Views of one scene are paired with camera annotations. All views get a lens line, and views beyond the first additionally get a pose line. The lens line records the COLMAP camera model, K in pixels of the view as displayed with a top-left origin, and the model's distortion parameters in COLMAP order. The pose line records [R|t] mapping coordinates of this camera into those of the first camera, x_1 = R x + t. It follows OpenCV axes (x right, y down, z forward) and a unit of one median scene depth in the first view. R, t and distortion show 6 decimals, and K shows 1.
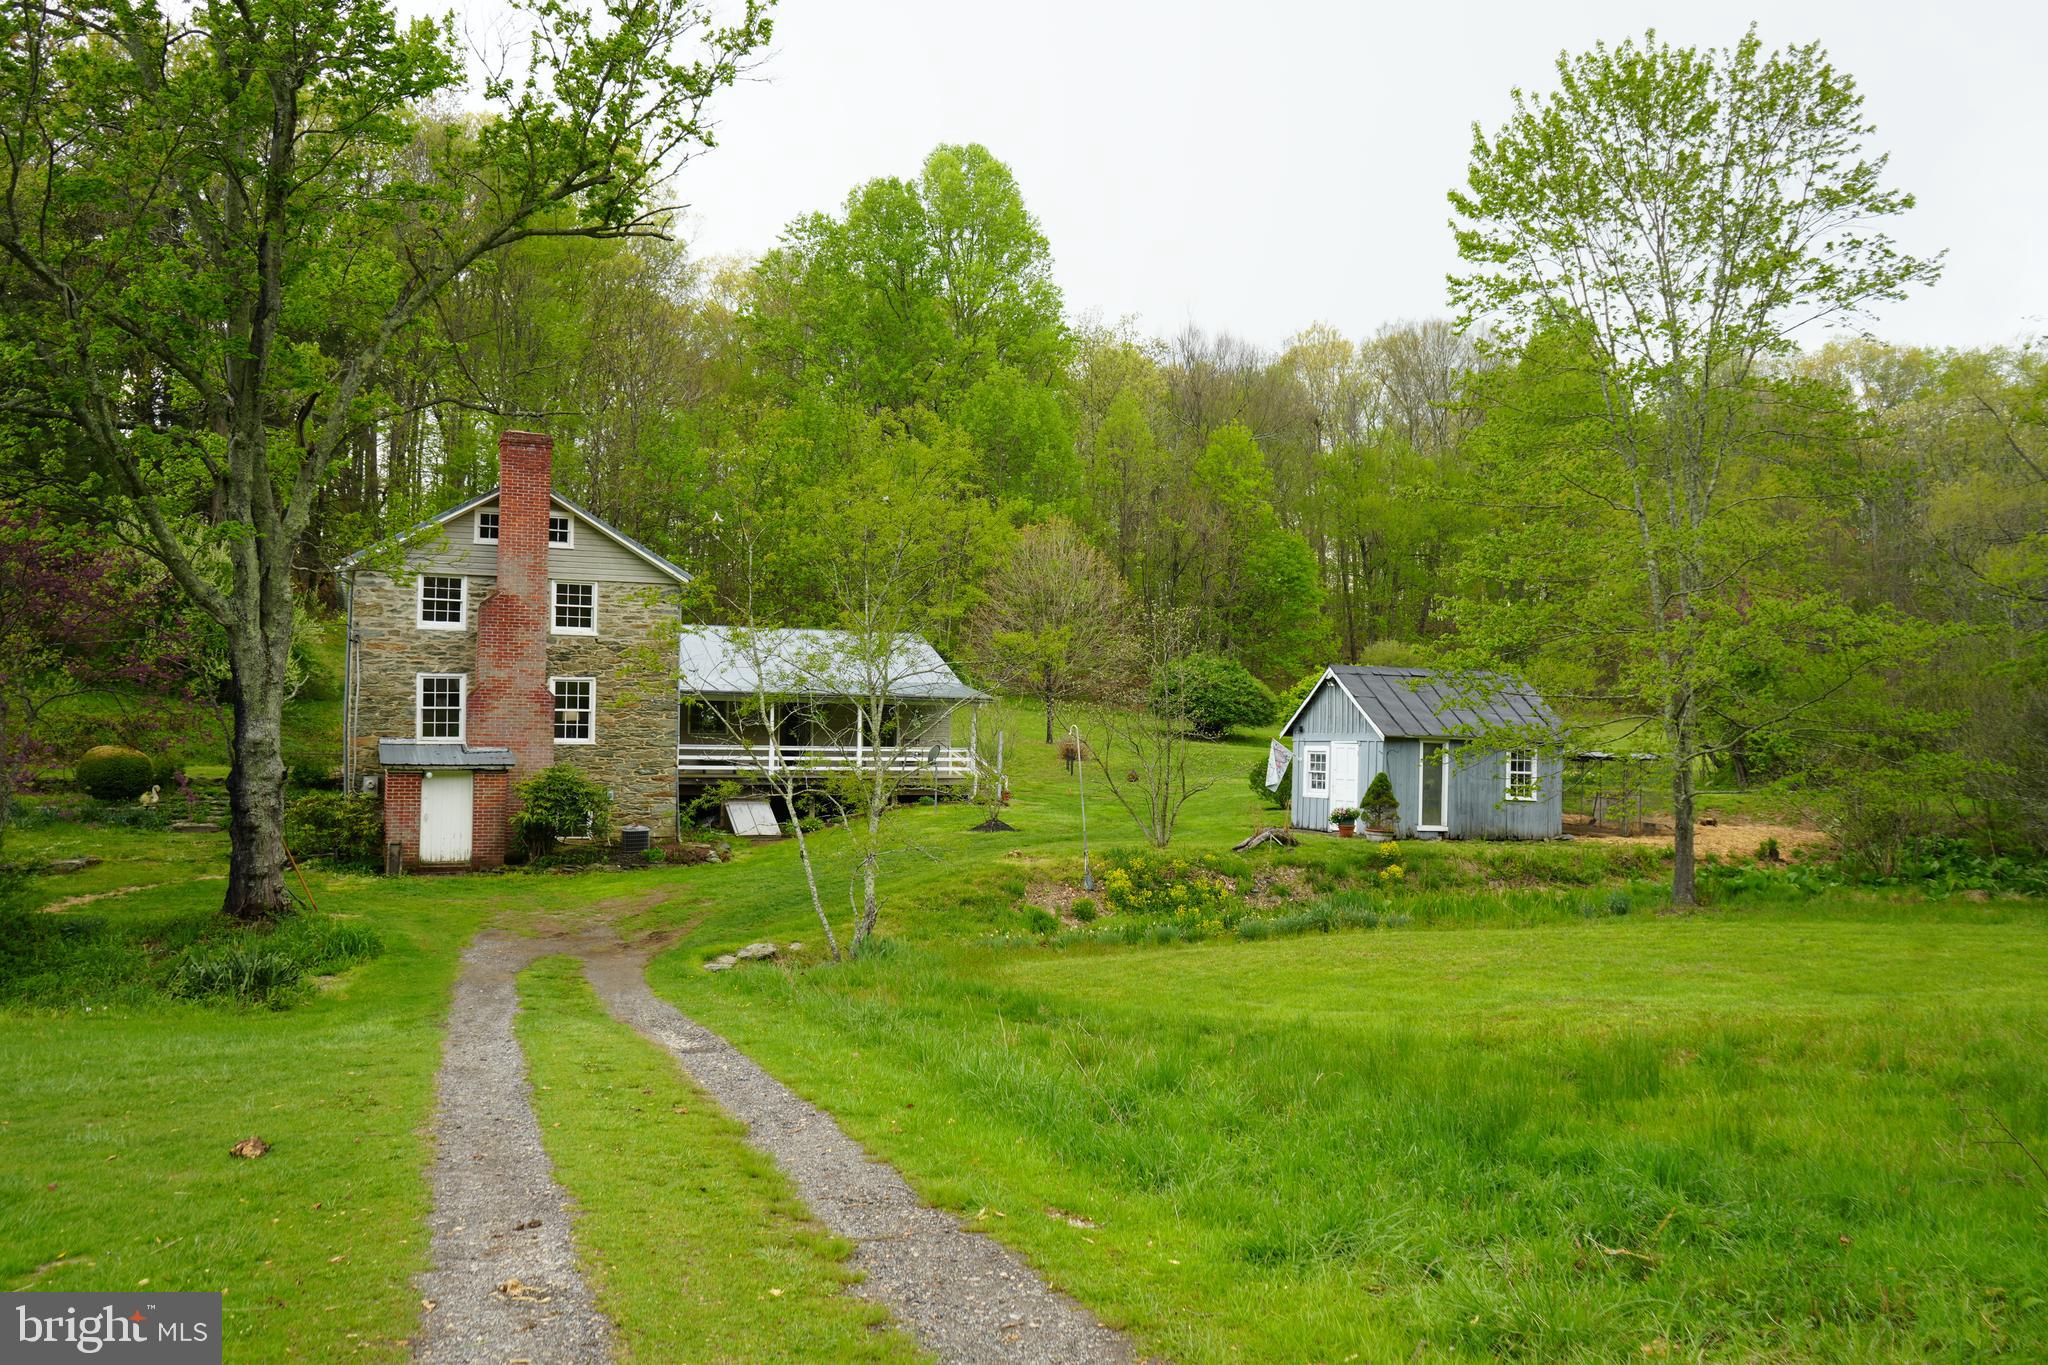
lens RADIAL K [[1638.4, 0, 1025.2], [0, 1638.4, 682.5], [0, 0, 1]] dist [-0.000652, 0.010883]
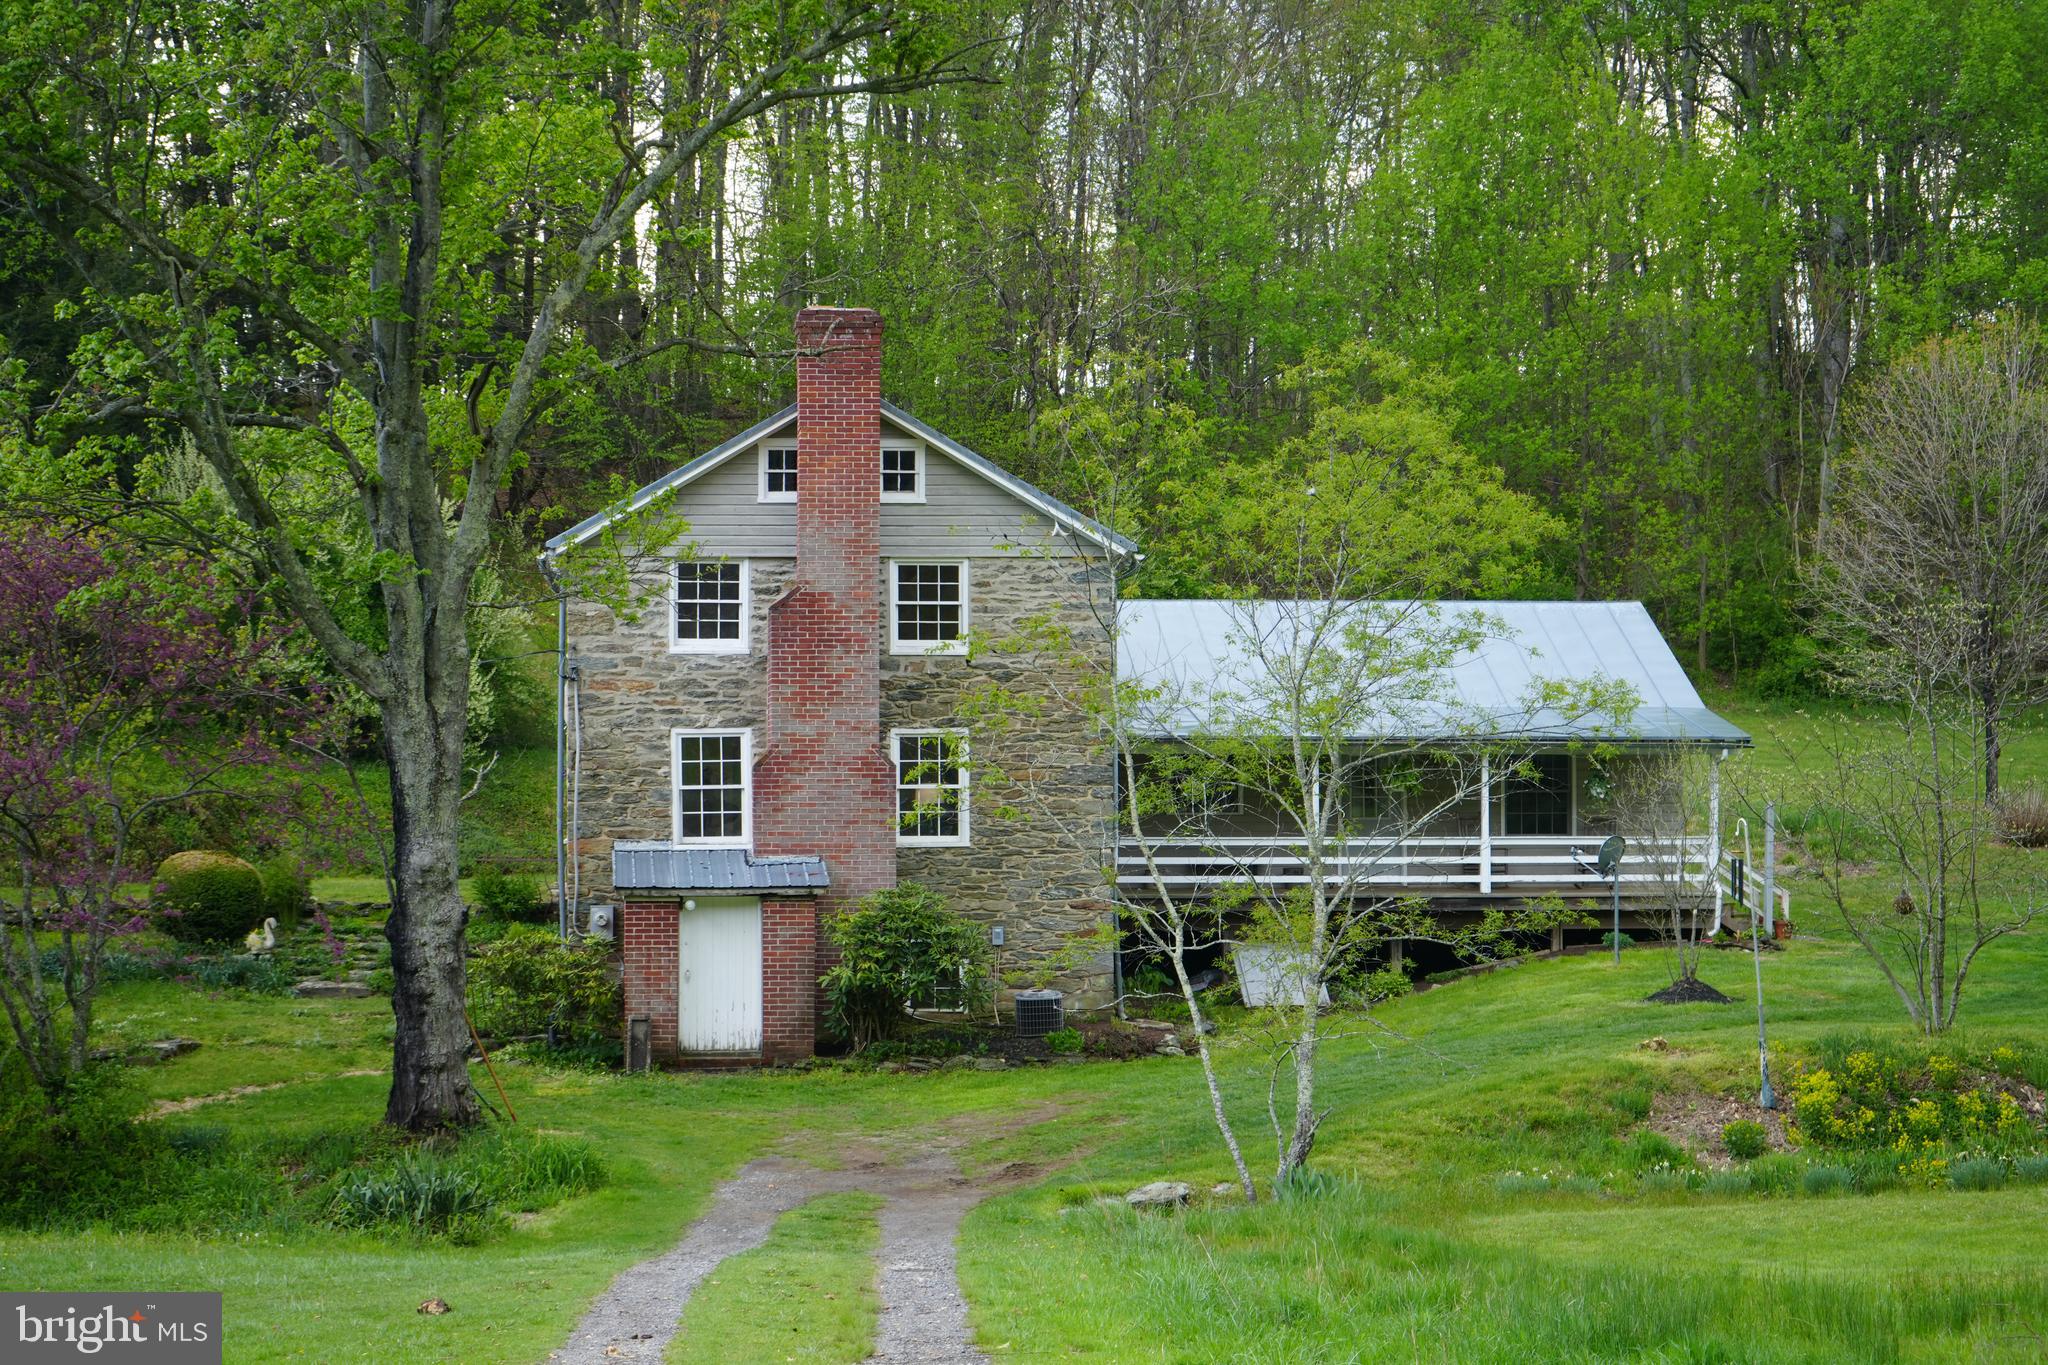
lens RADIAL K [[4150.6, 0, 1033.0], [0, 4150.6, 698.3], [0, 0, 1]] dist [-0.009884, 0.000000]
pose [[0.957781, -0.016931, -0.286999, 0.193723], [0.022961, 0.999580, 0.017655, -0.043281], [0.286580, -0.023499, 0.957768, -0.415858]]
